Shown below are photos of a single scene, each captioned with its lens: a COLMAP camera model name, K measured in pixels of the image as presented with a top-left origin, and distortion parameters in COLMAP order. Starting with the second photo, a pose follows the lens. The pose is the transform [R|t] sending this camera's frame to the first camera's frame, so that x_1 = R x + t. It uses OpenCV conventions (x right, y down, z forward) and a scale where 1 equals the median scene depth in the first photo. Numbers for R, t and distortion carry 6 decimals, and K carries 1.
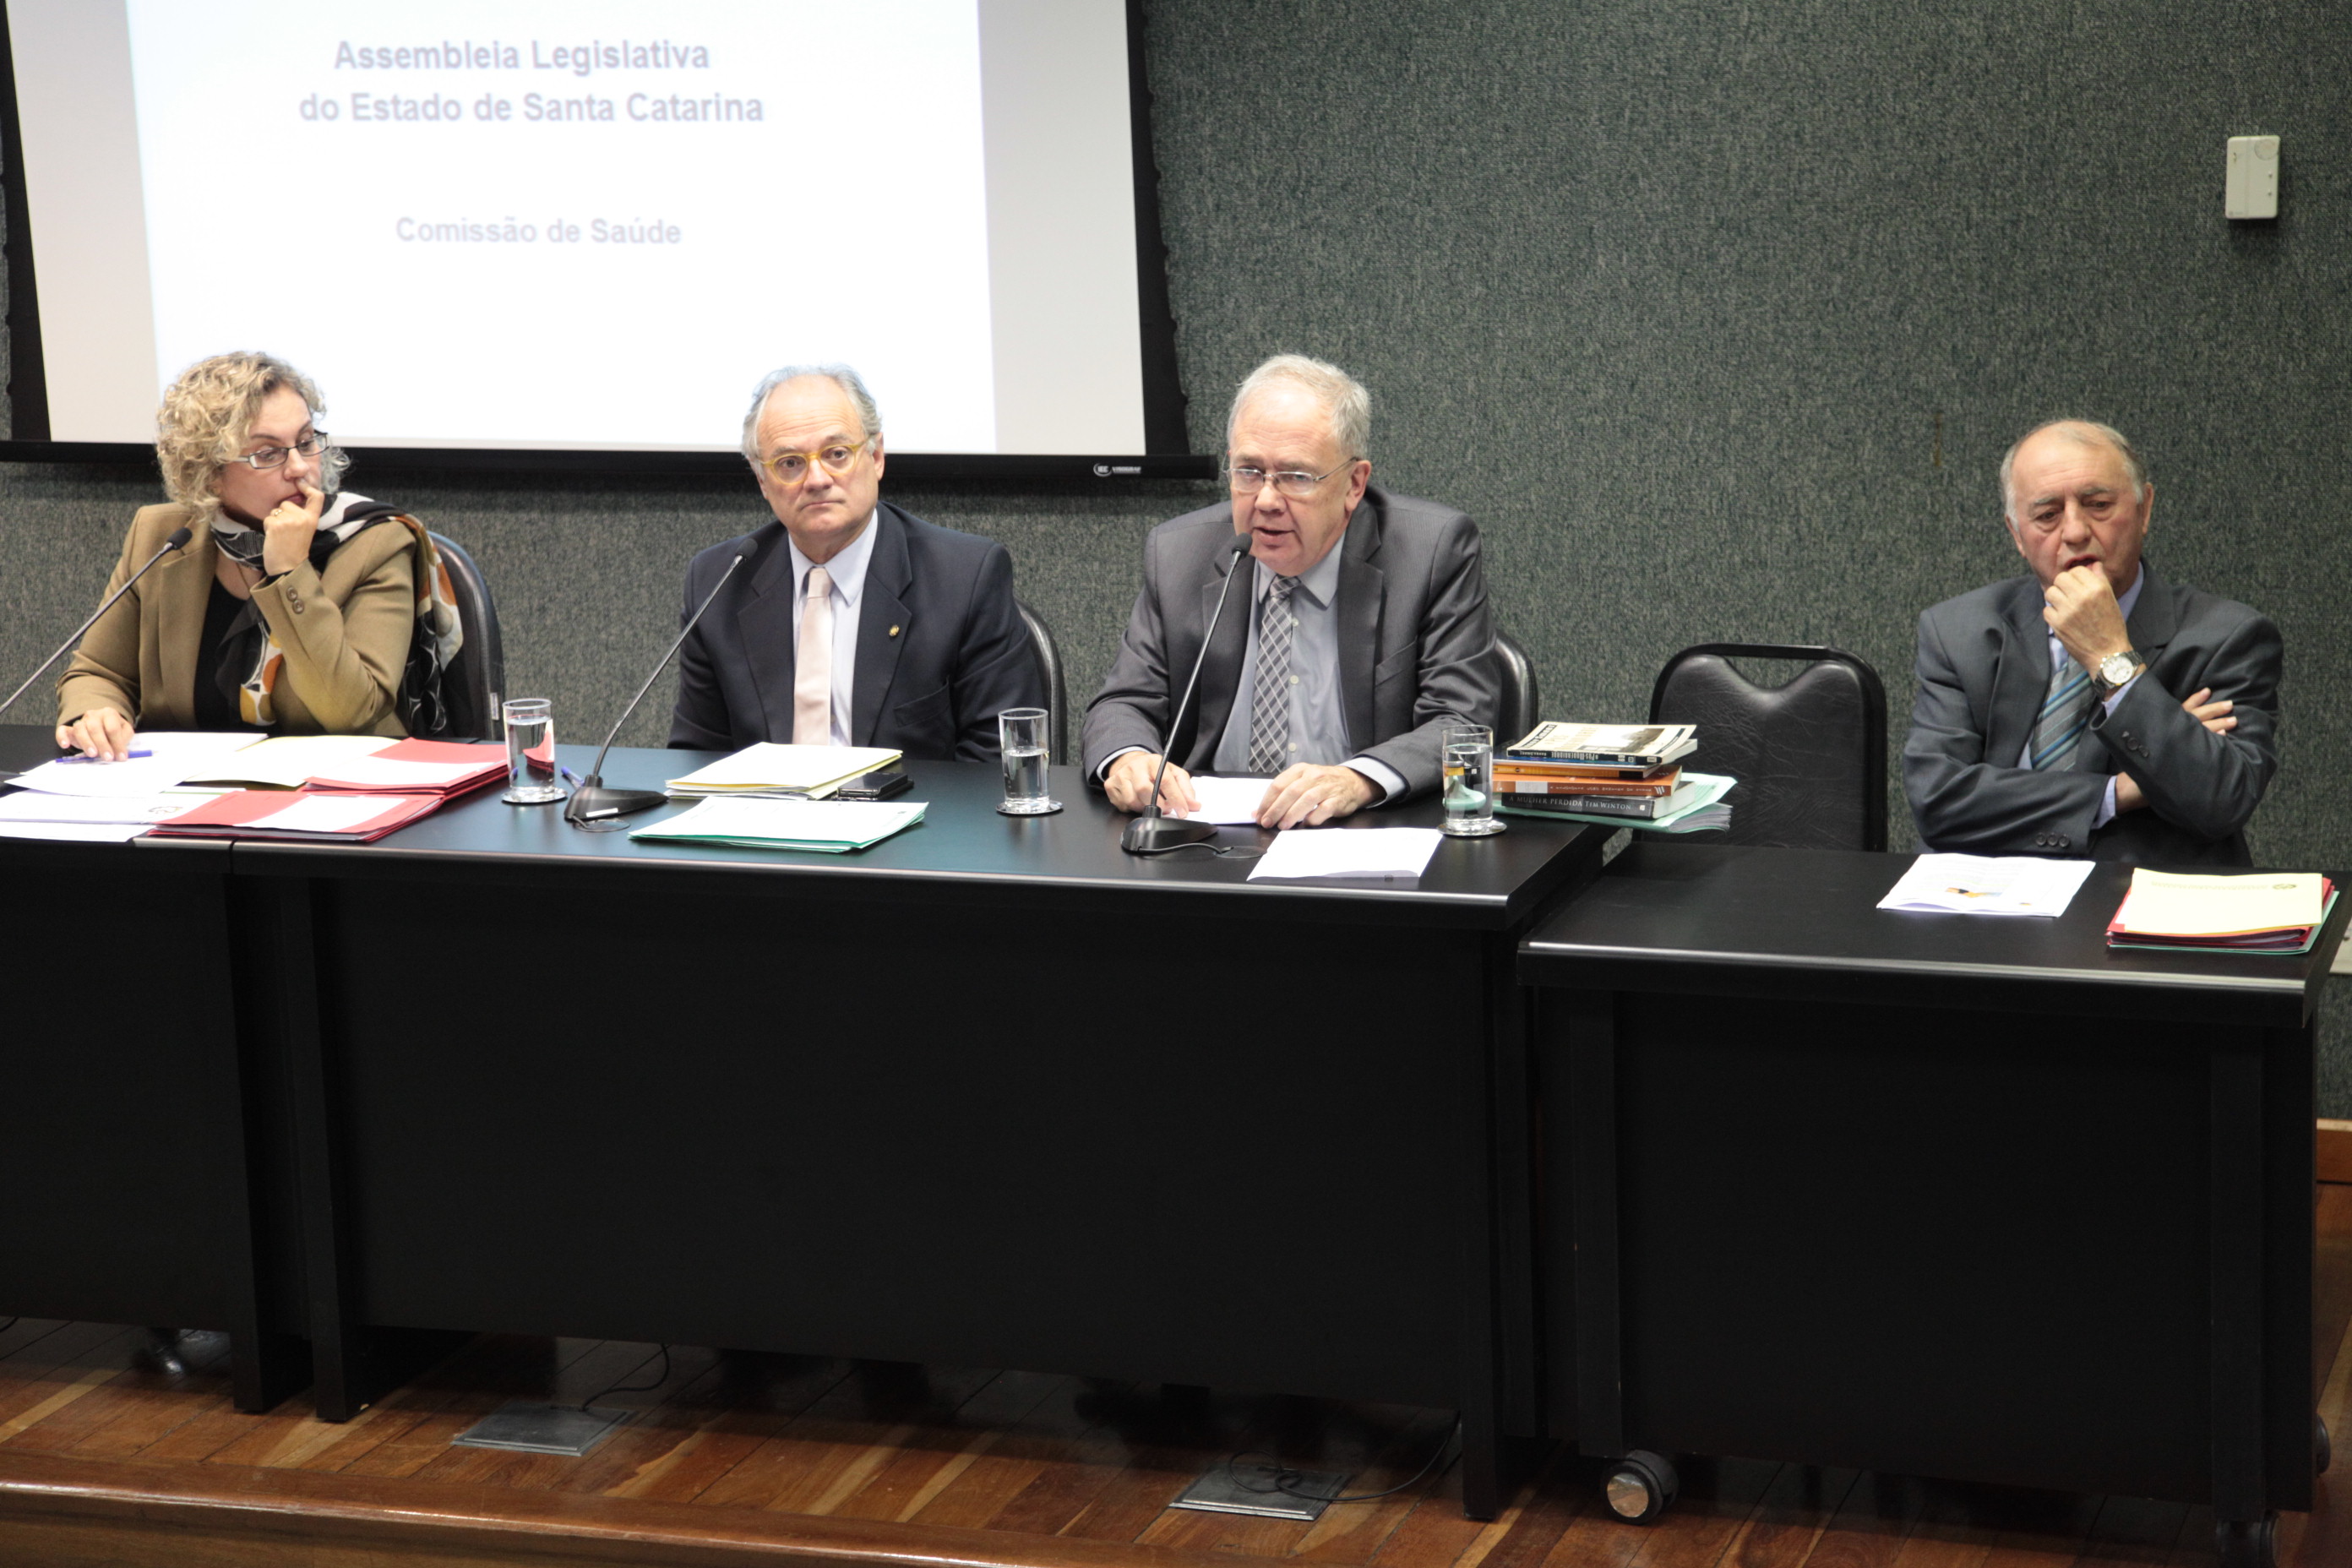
lens RADIAL K [[4581.8, 0, 1167.4], [0, 4581.8, 782.0], [0, 0, 1]] dist [0.315464, -0.041621]
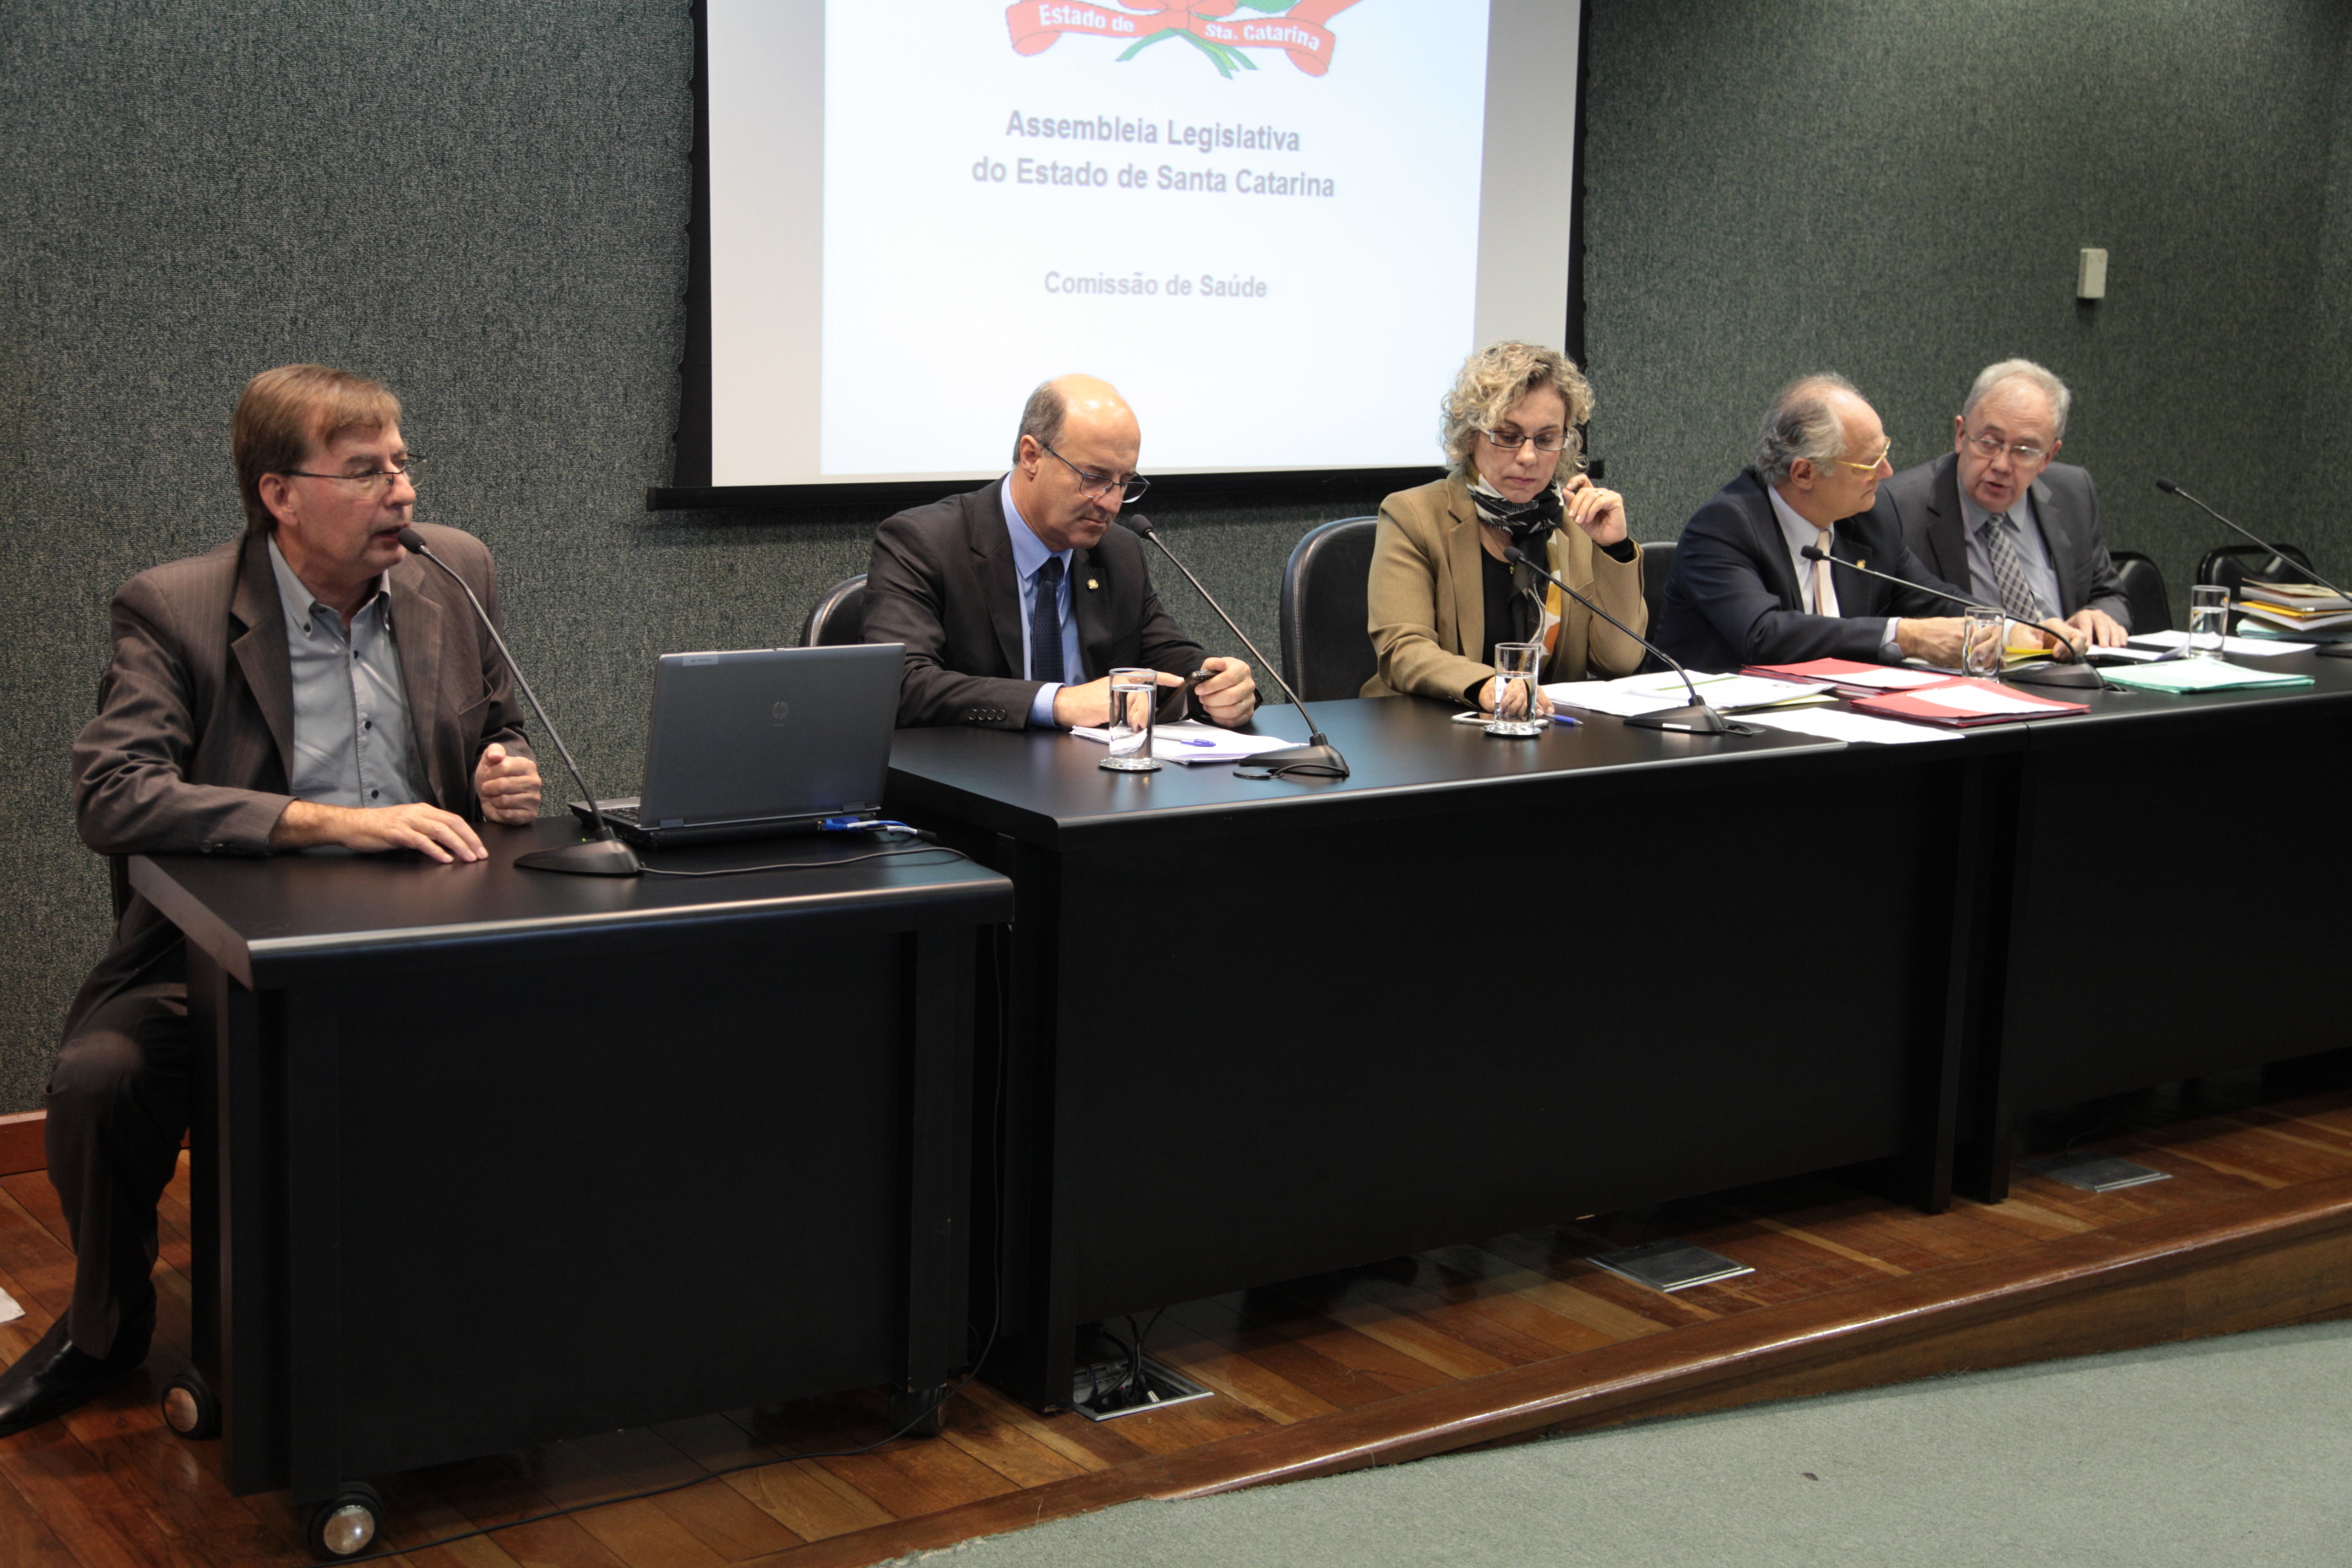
lens RADIAL K [[3042.4, 0, 1166.7], [0, 3042.4, 786.0], [0, 0, 1]] dist [0.116862, 0.056349]
pose [[0.575811, -0.091939, 0.812397, -0.813287], [0.119757, 0.992424, 0.027431, -0.016281], [-0.808764, 0.081495, 0.582459, 0.598128]]
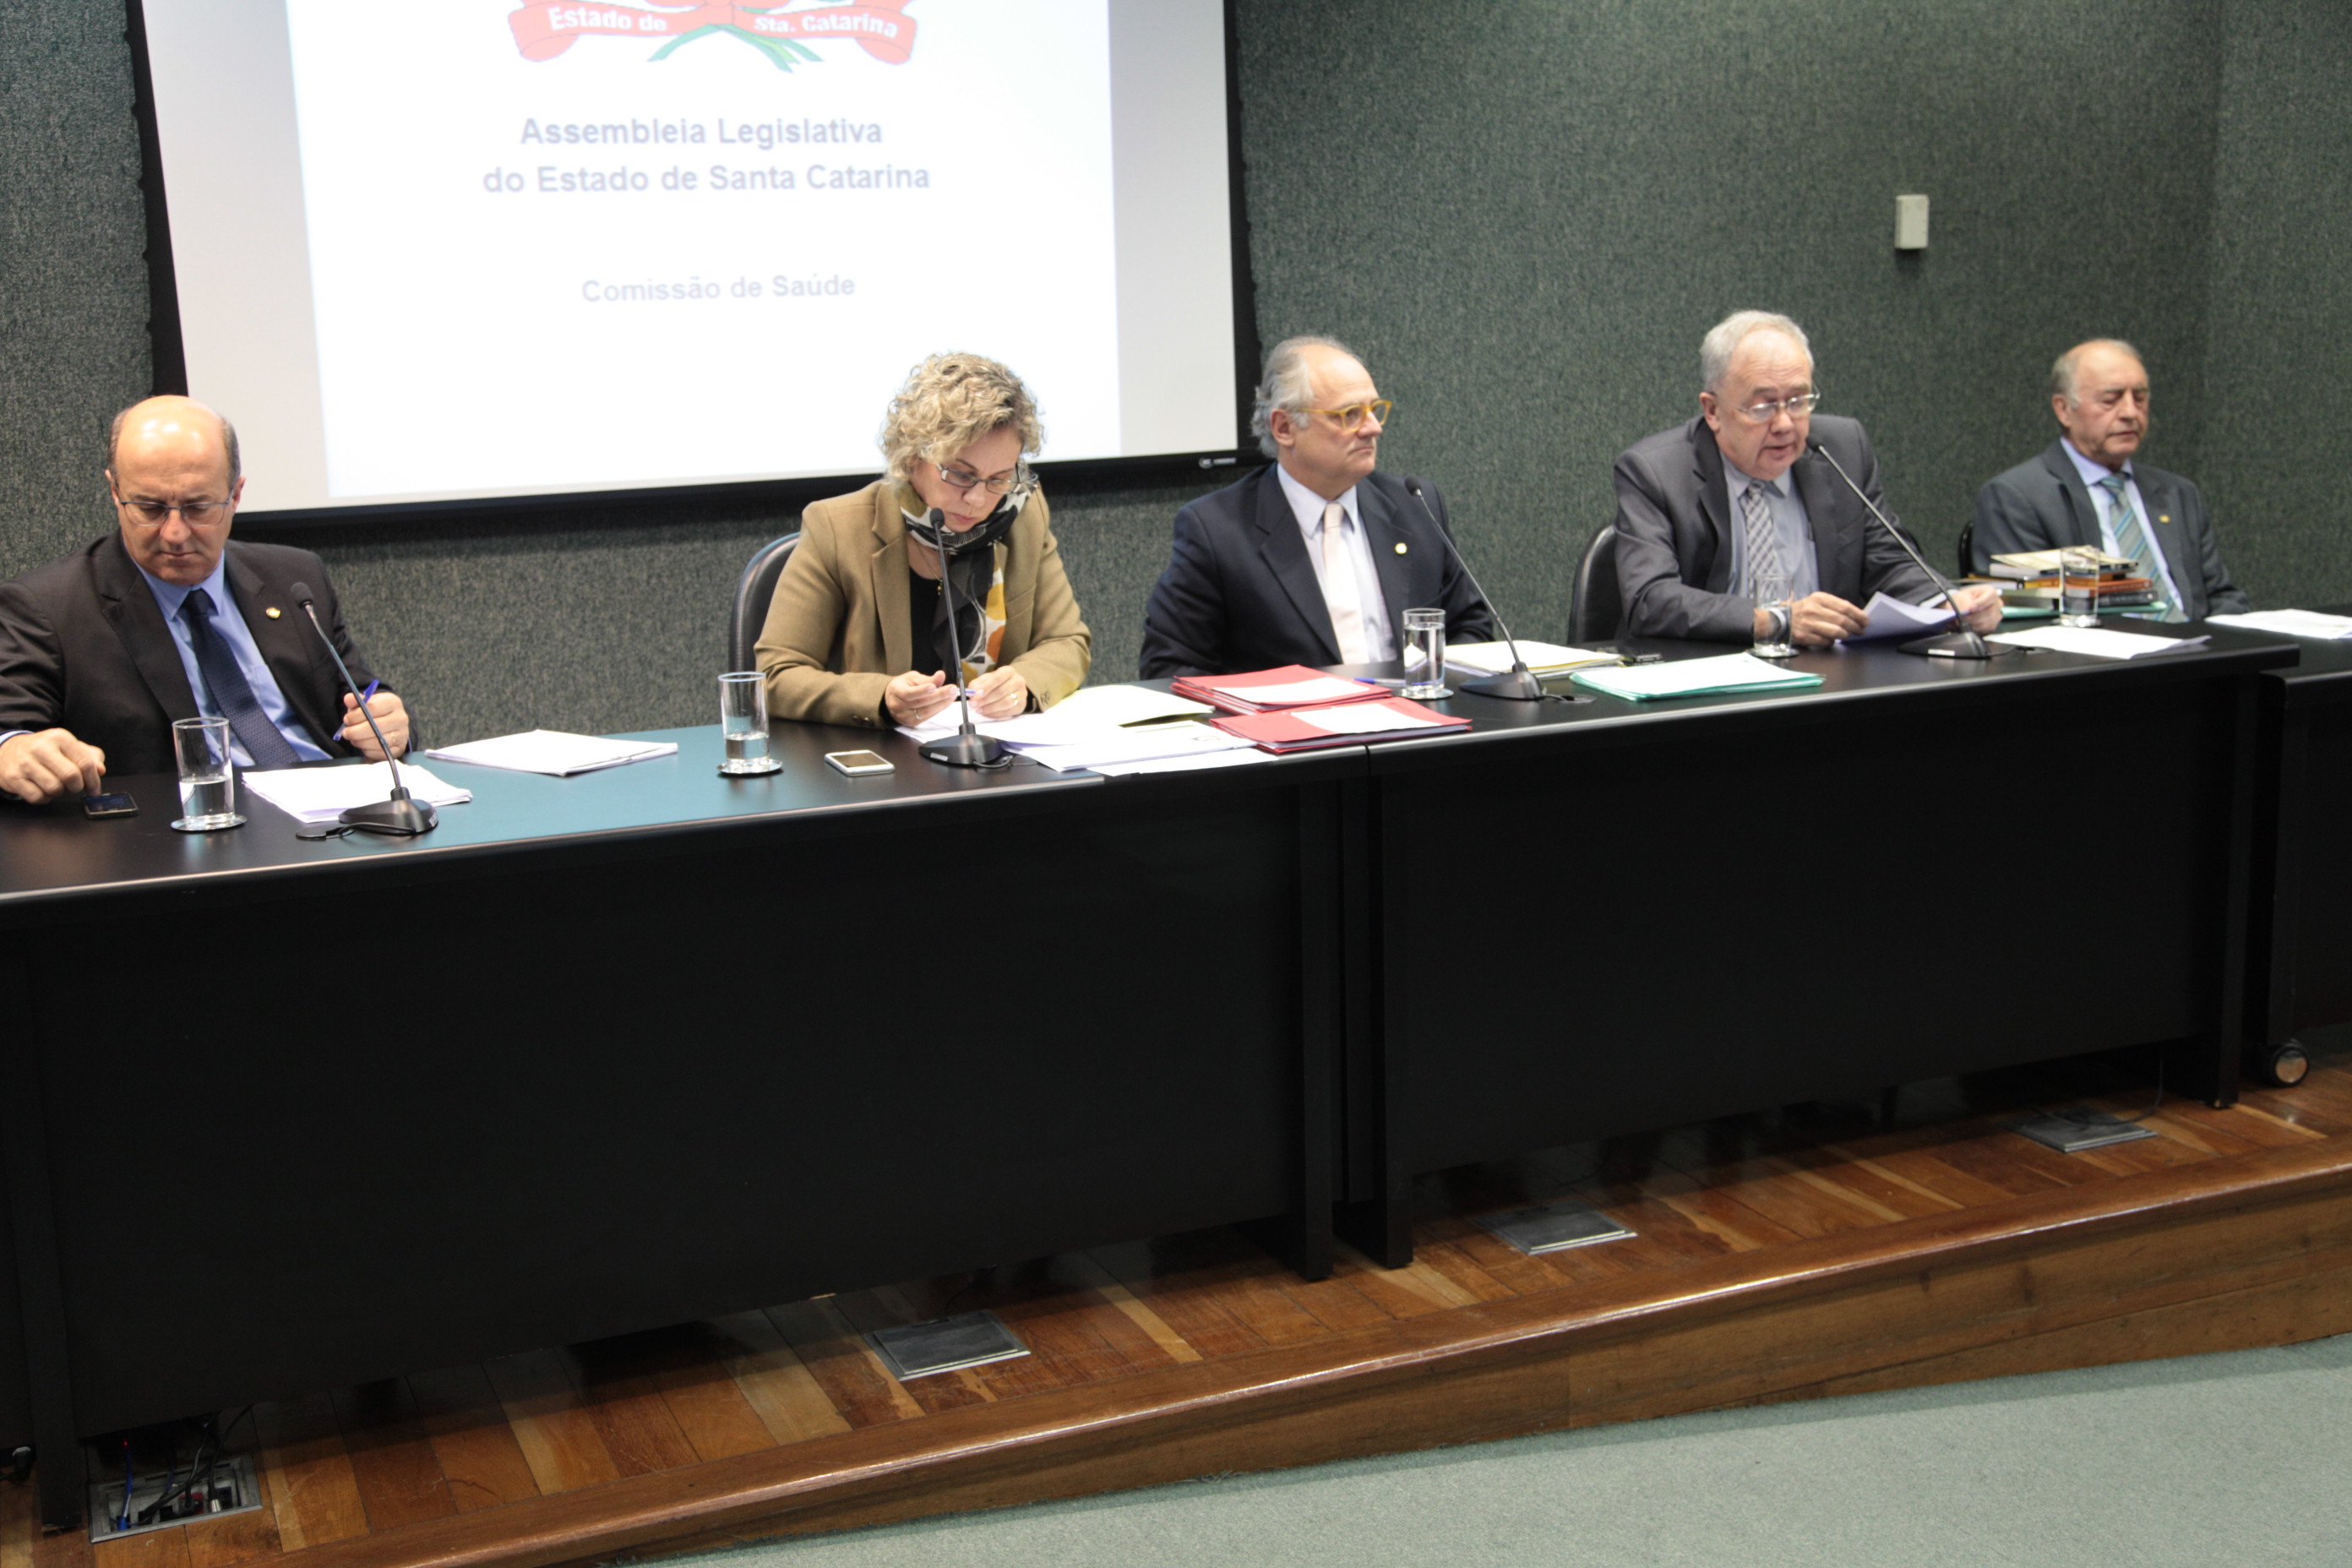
lens RADIAL K [[2688.0, 0, 1178.5], [0, 2688.0, 782.9], [0, 0, 1]] dist [0.056687, 0.082637]
pose [[0.728952, -0.121008, 0.673785, -0.545338], [0.140113, 0.989789, 0.026175, -0.000861], [-0.670073, 0.075326, 0.738464, 0.473692]]
